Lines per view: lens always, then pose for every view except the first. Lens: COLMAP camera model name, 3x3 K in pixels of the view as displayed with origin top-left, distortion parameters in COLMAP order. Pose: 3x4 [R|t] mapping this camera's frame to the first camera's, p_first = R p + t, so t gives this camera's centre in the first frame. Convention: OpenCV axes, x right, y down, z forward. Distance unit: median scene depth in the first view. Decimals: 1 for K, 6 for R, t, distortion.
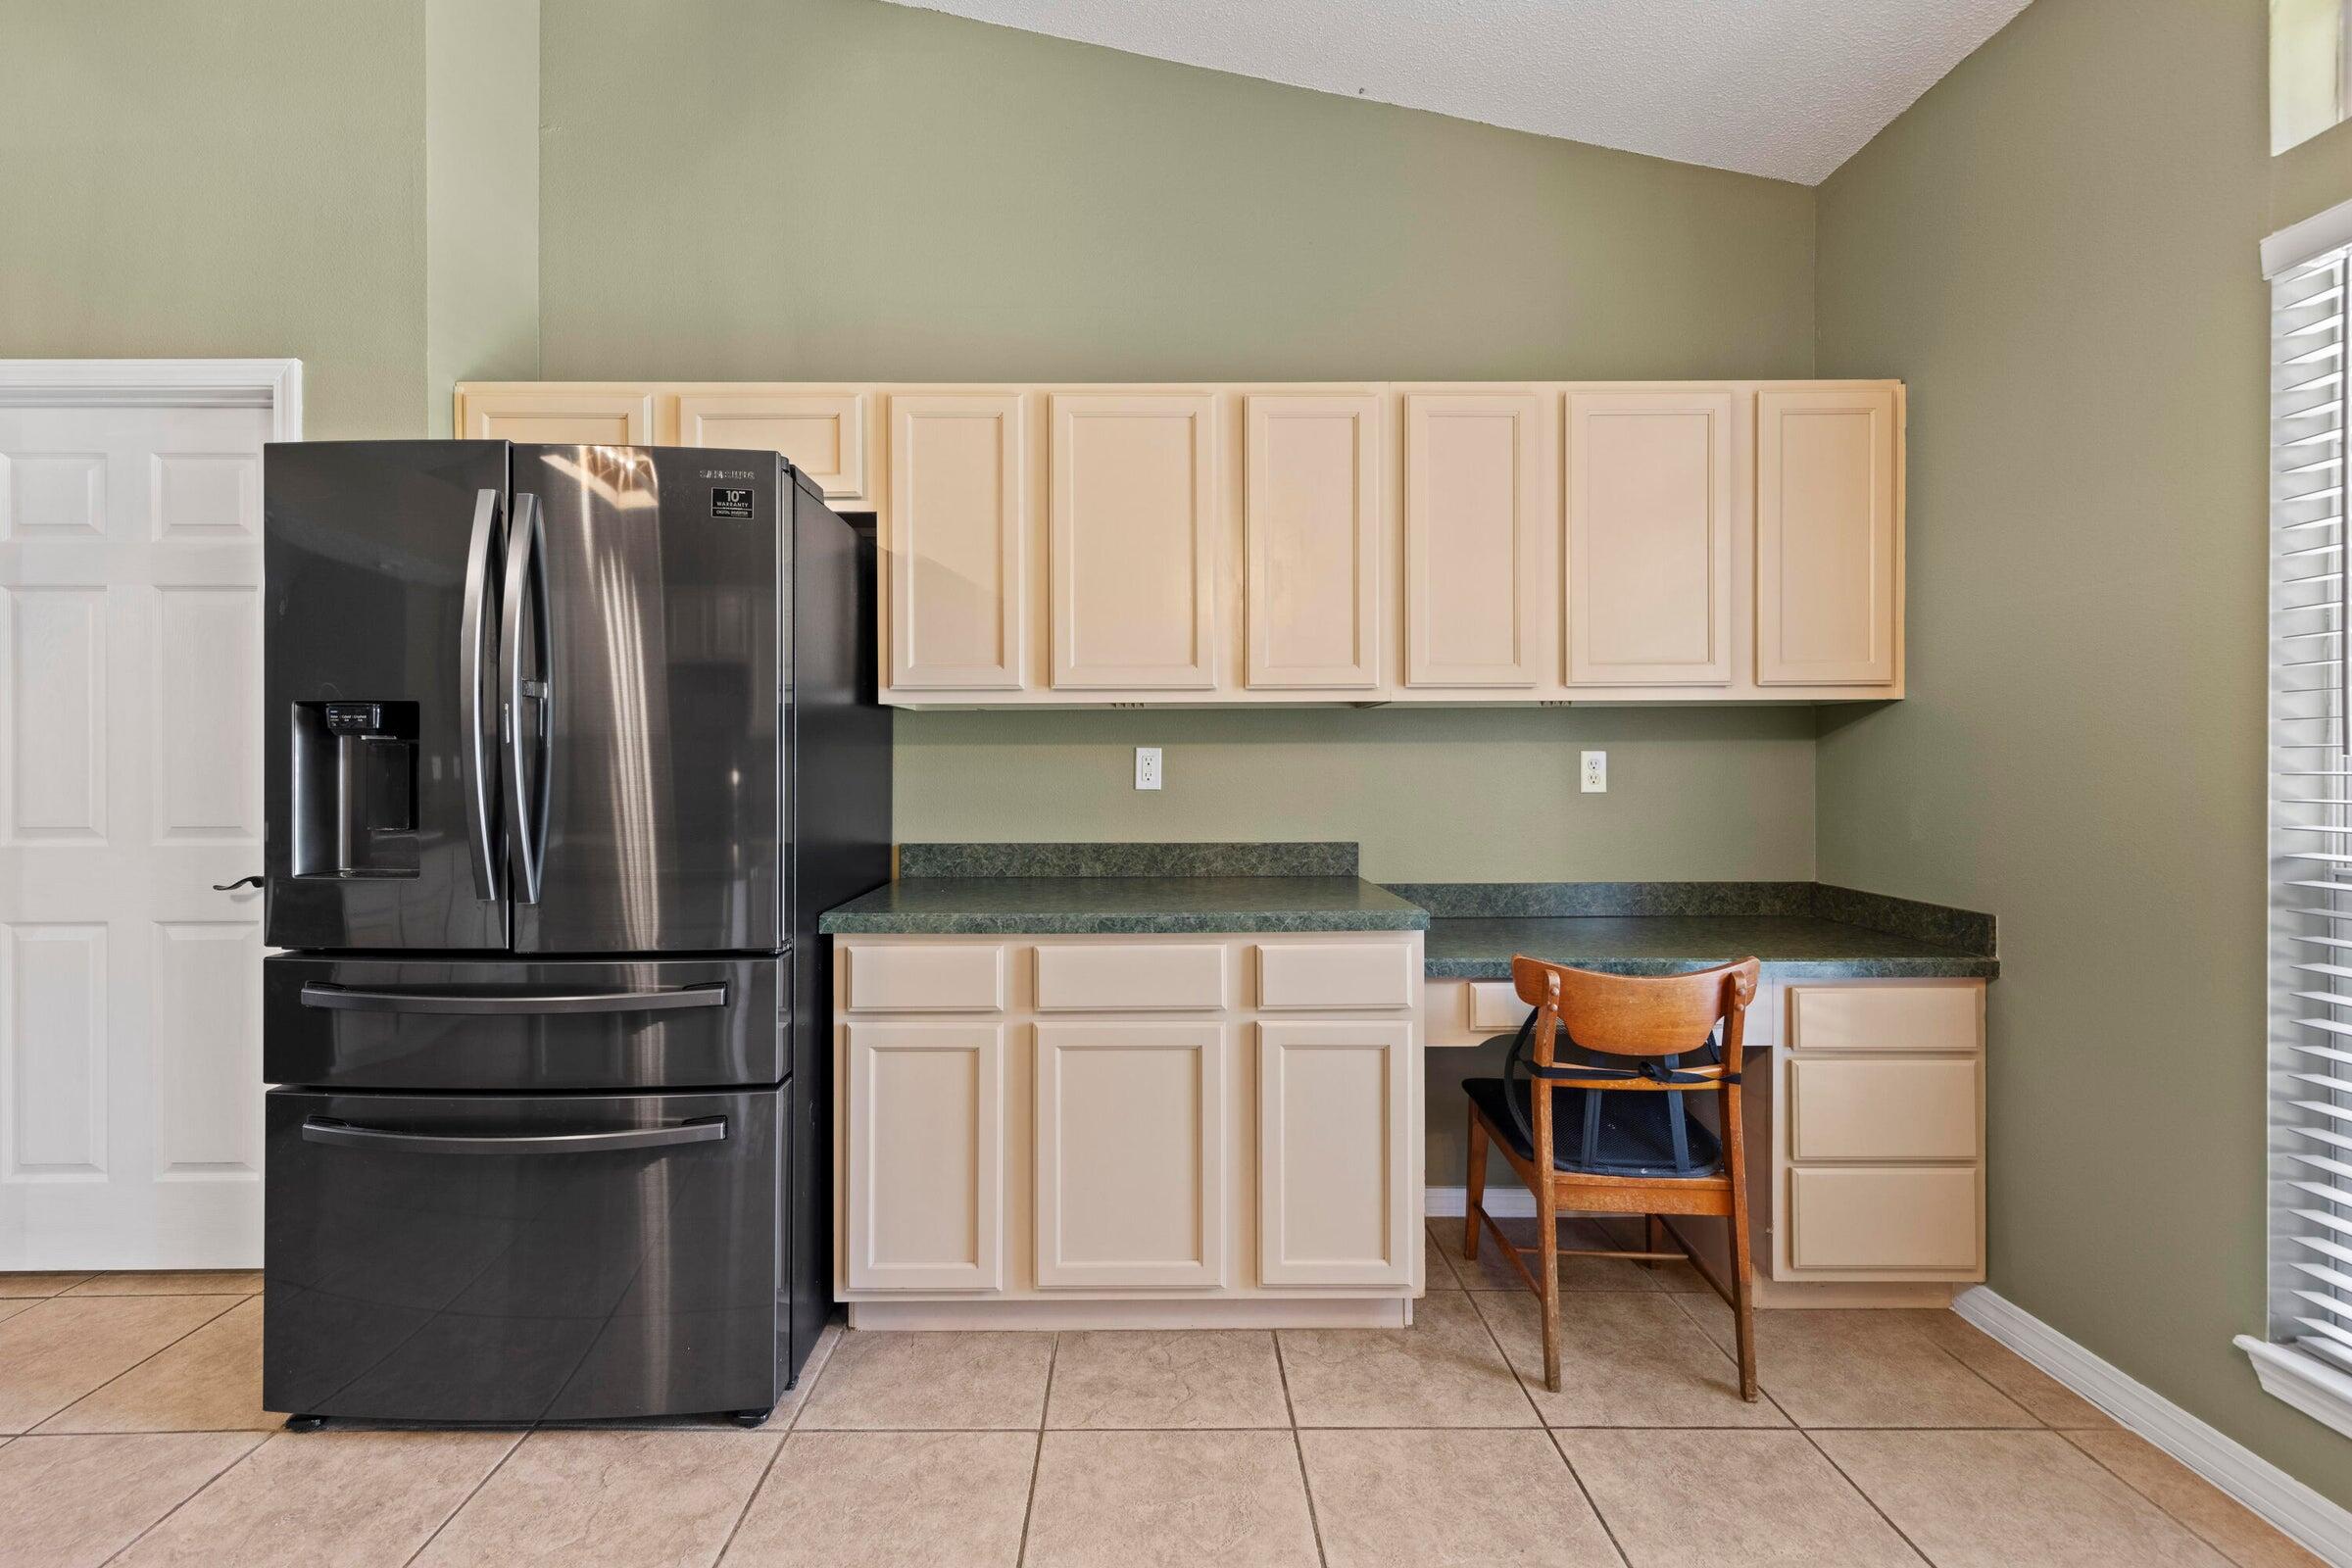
lens RADIAL K [[987.2, 0, 1174.2], [0, 987.2, 767.2], [0, 0, 1]] dist [0.002215, 0.000125]
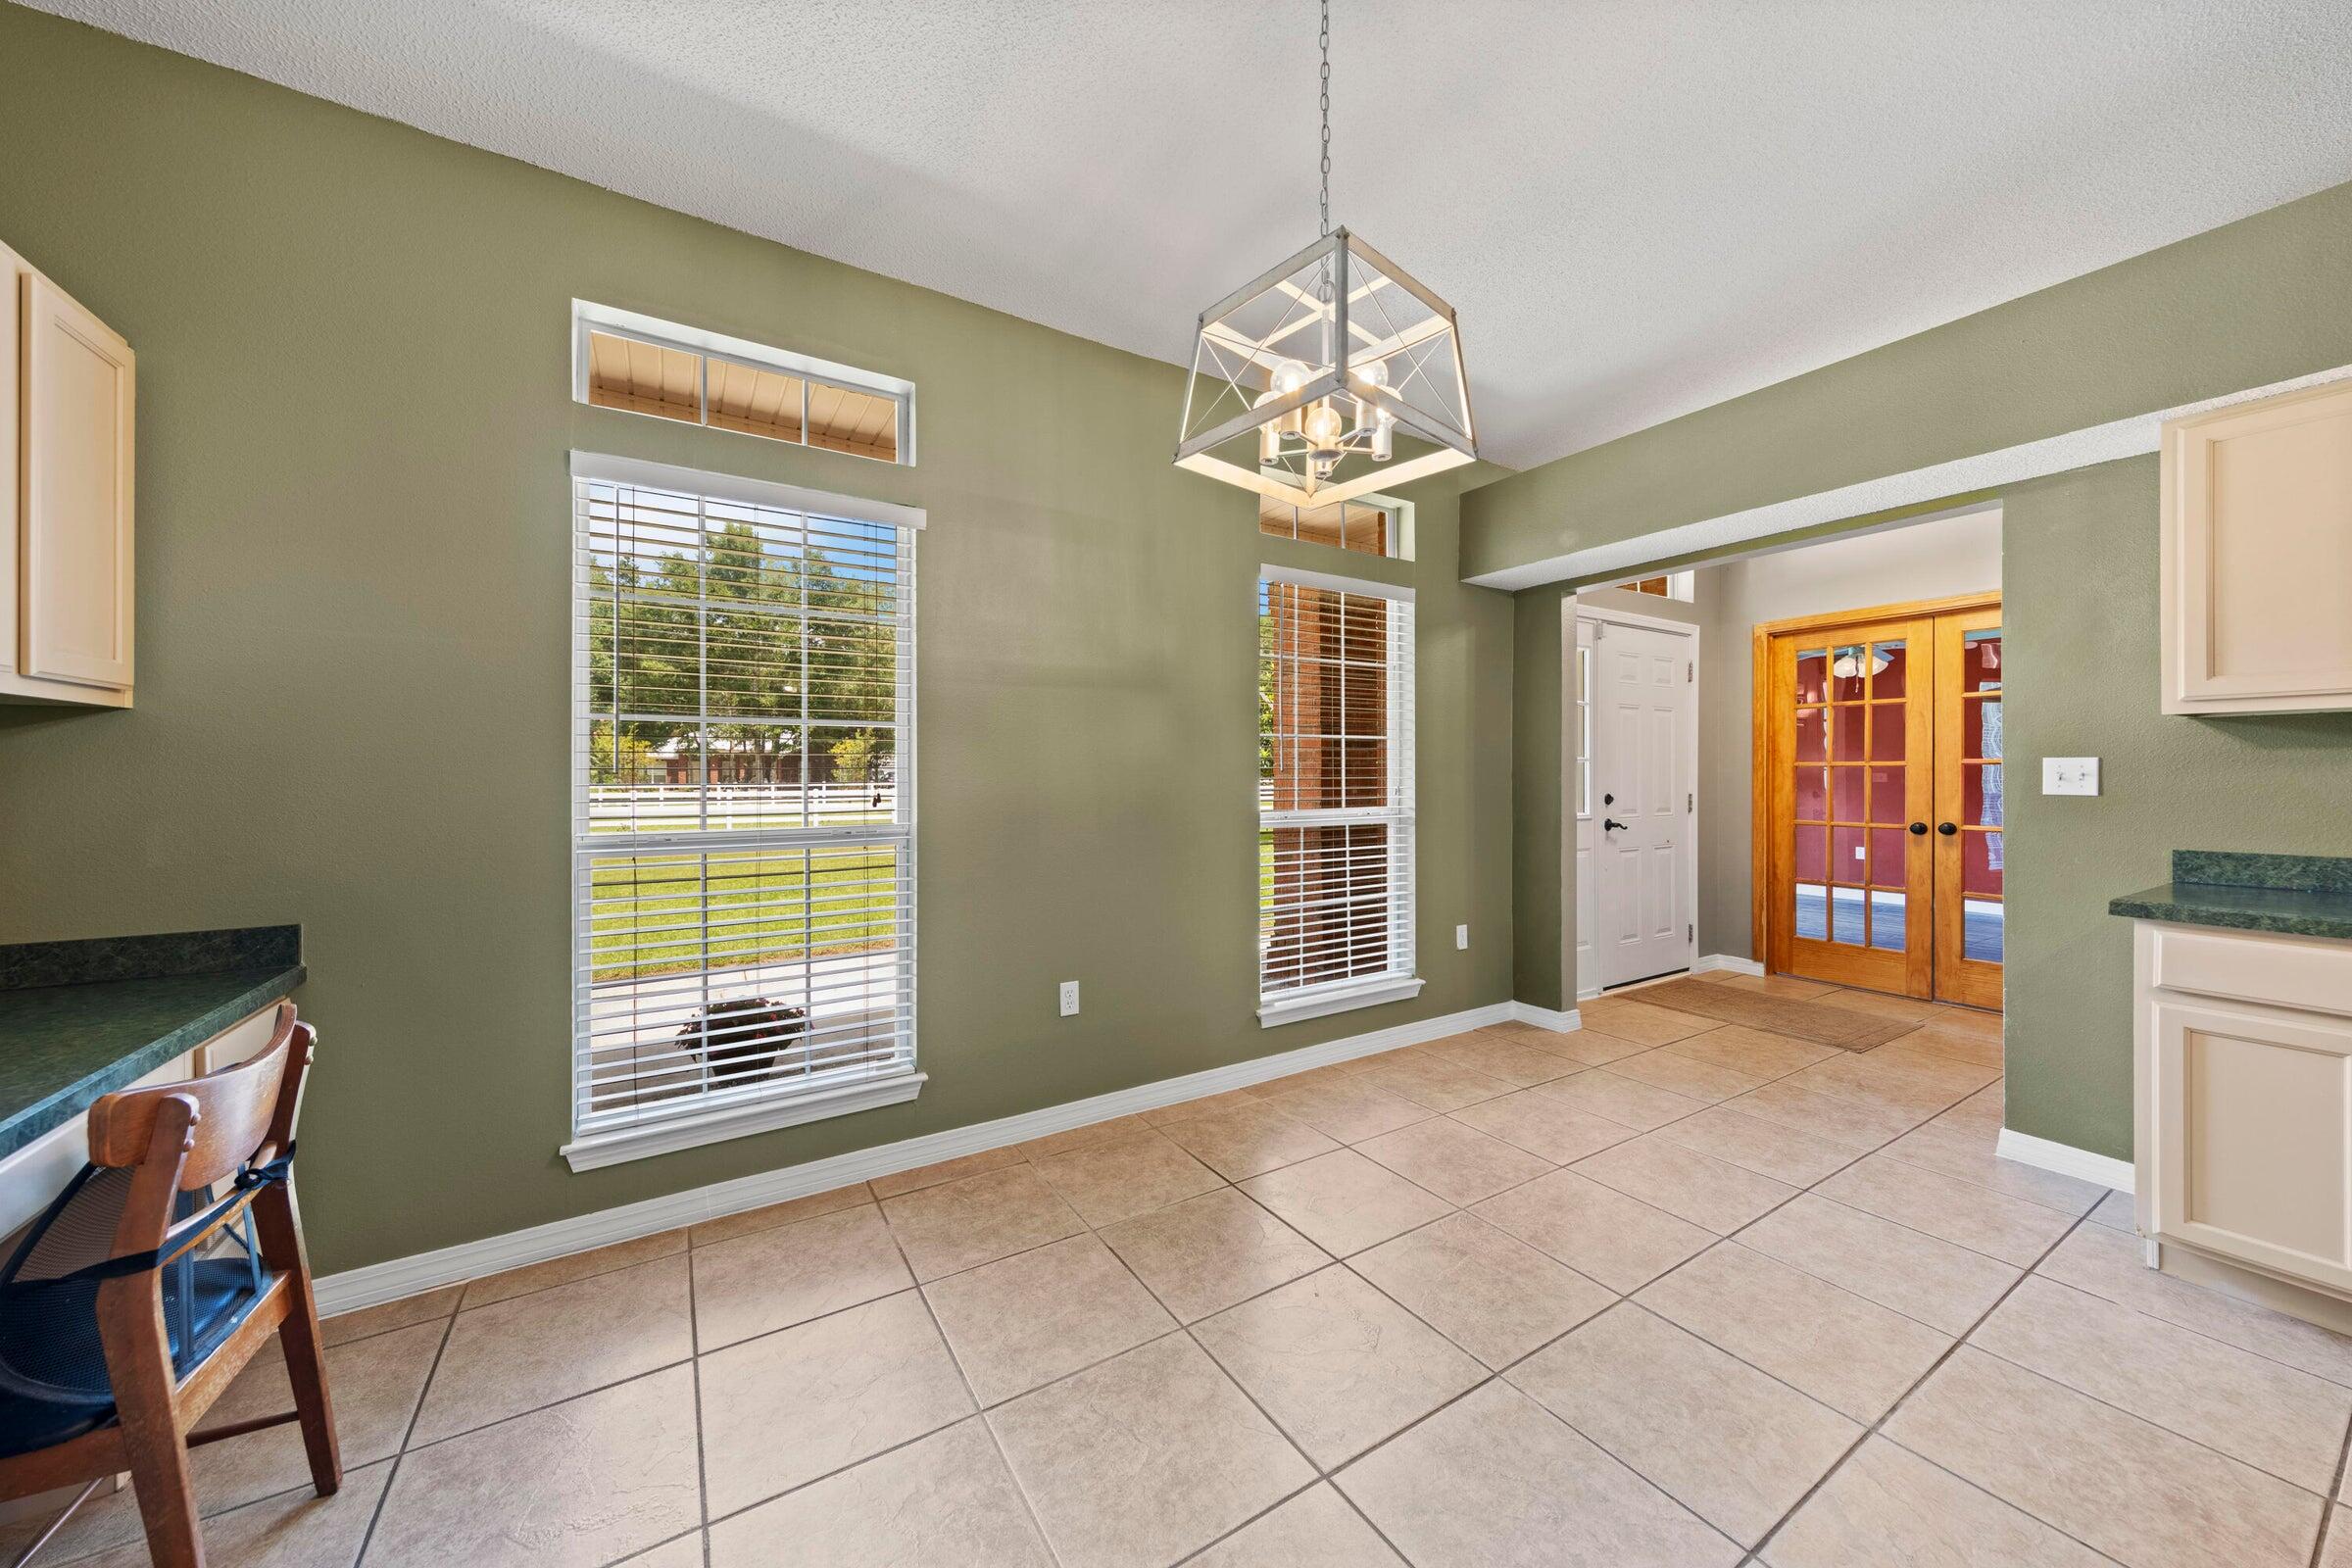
lens RADIAL K [[833.7, 0, 1166.8], [0, 833.7, 780.3], [0, 0, 1]] dist [0.010643, -0.000203]
pose [[-0.509086, -0.004486, 0.860704, -0.397293], [0.007924, 0.999920, 0.009899, -0.005574], [-0.860679, 0.011860, -0.509009, 0.628233]]
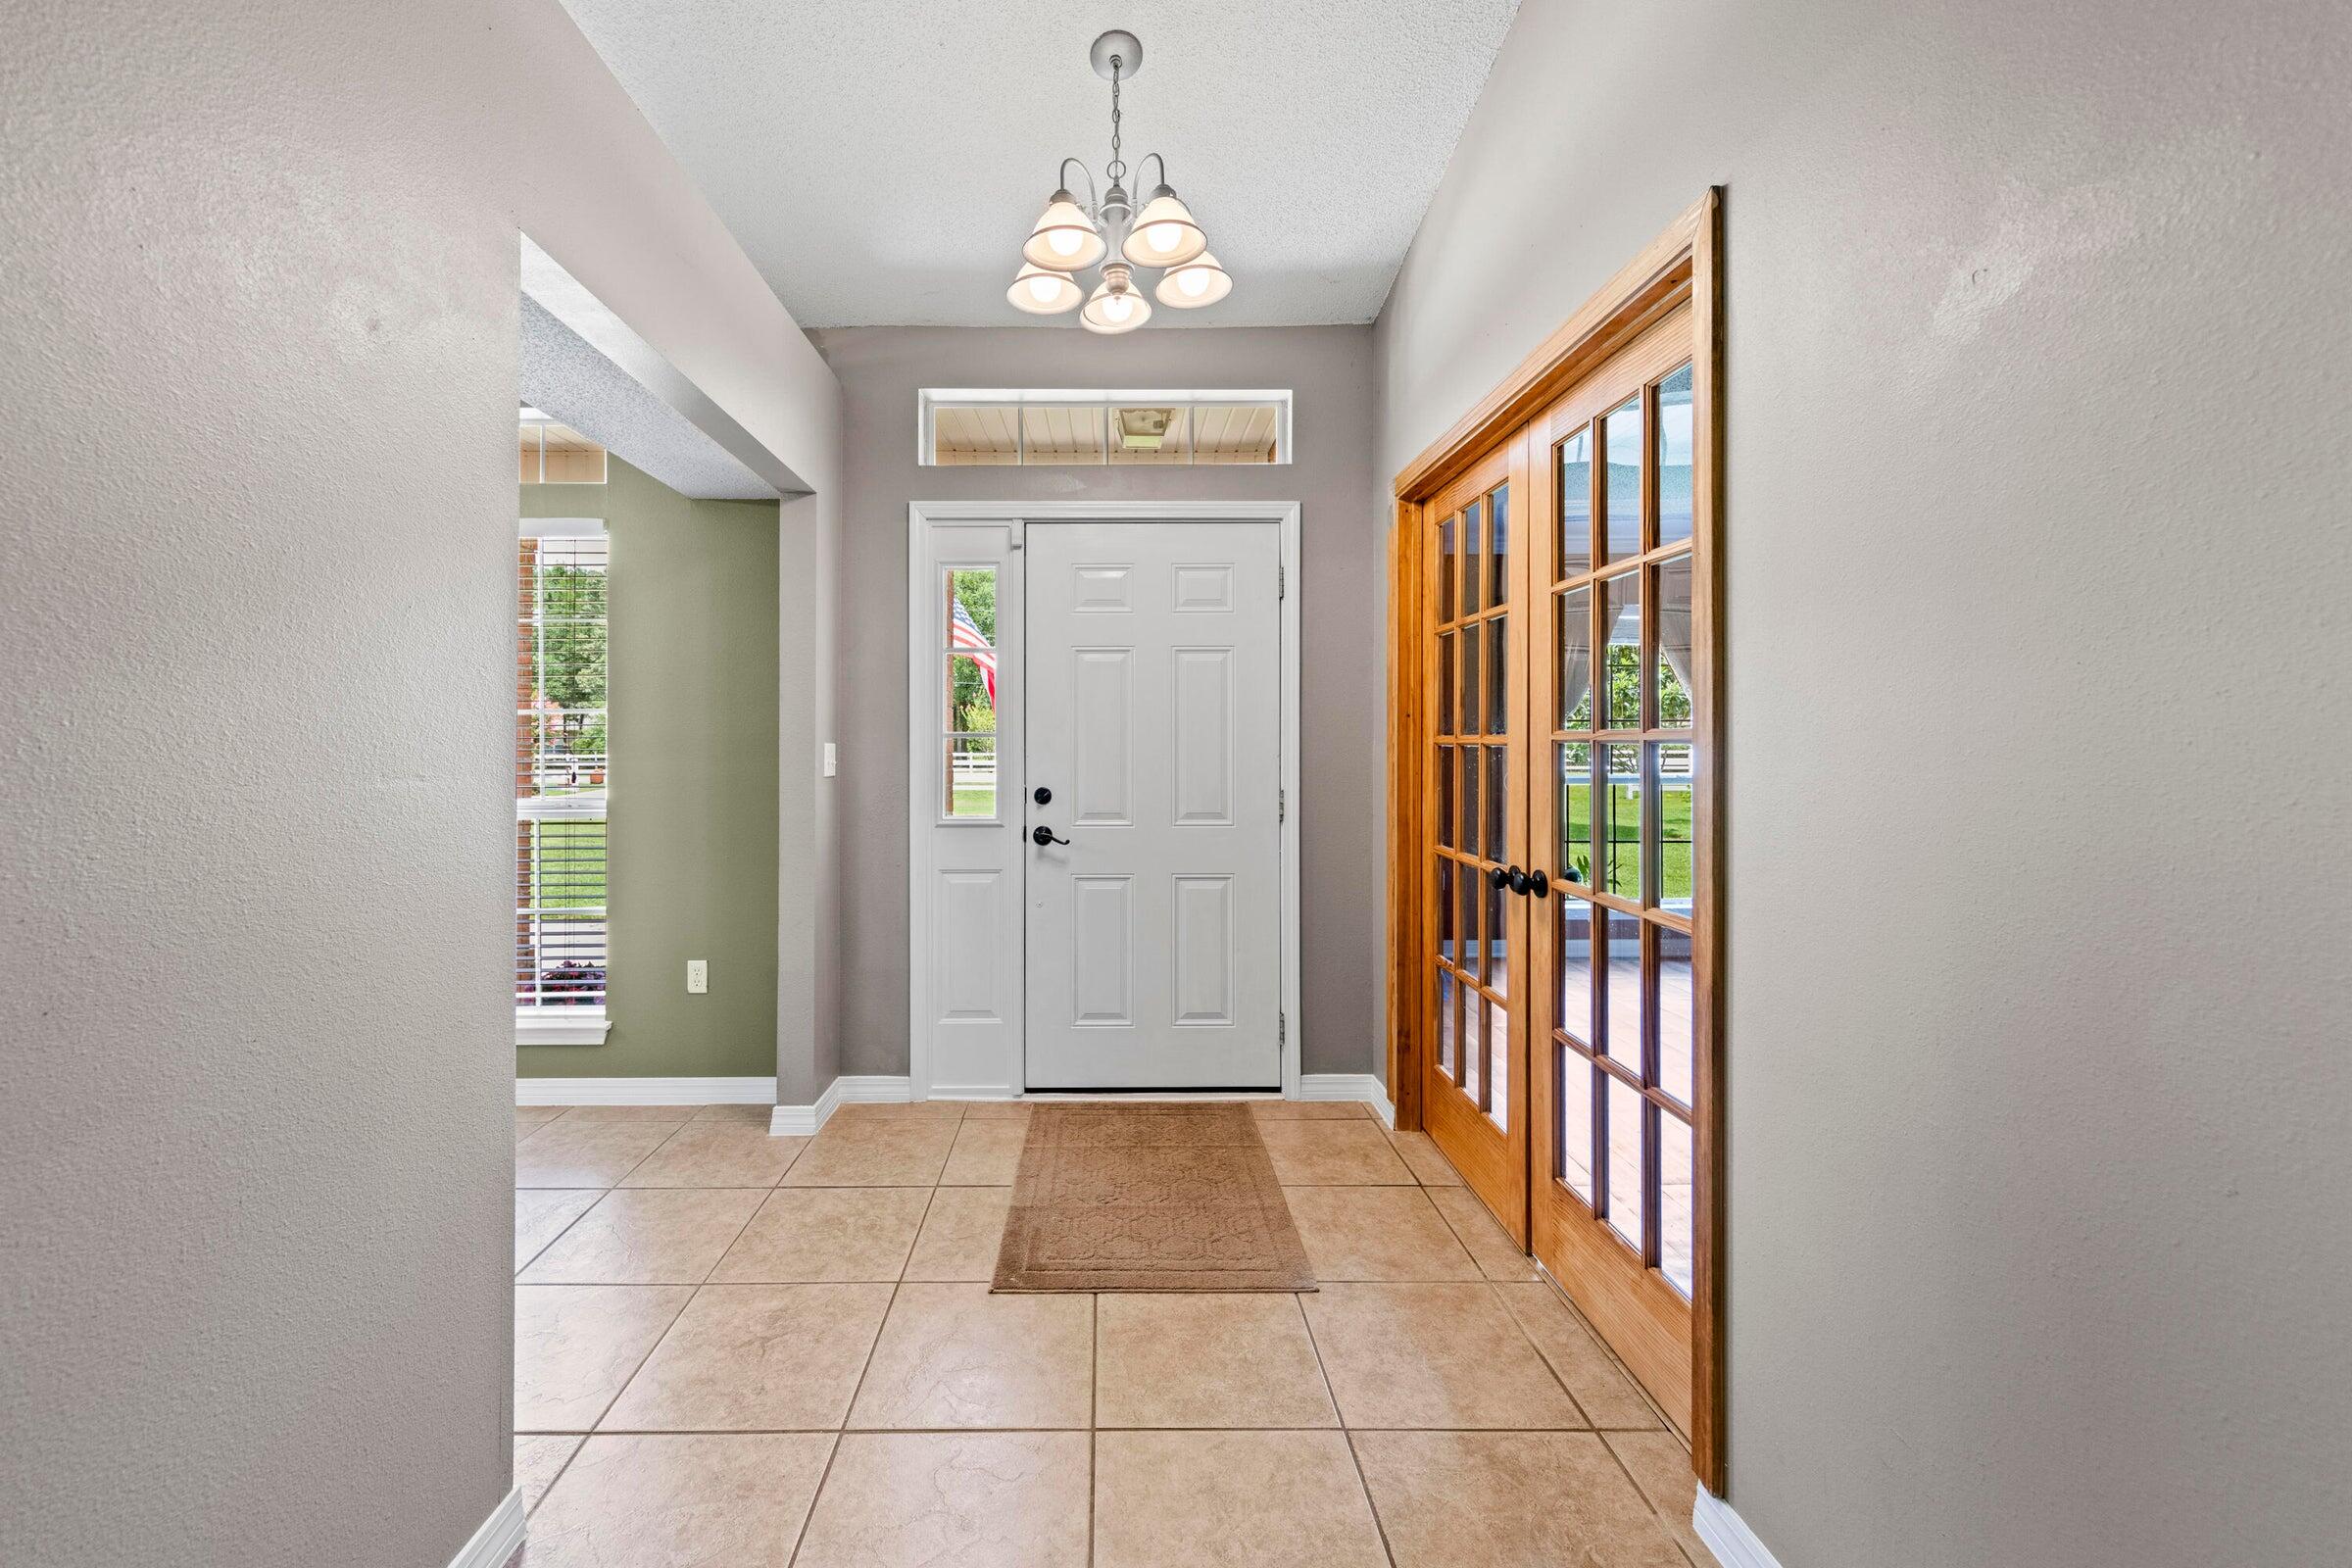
lens RADIAL K [[847.7, 0, 1173.9], [0, 847.7, 773.2], [0, 0, 1]] dist [-0.001356, 0.000038]
pose [[0.019200, 0.001437, 0.999815, -0.521177], [0.010545, 0.999943, -0.001640, 0.038563], [-0.999760, 0.010574, 0.019183, -1.650339]]
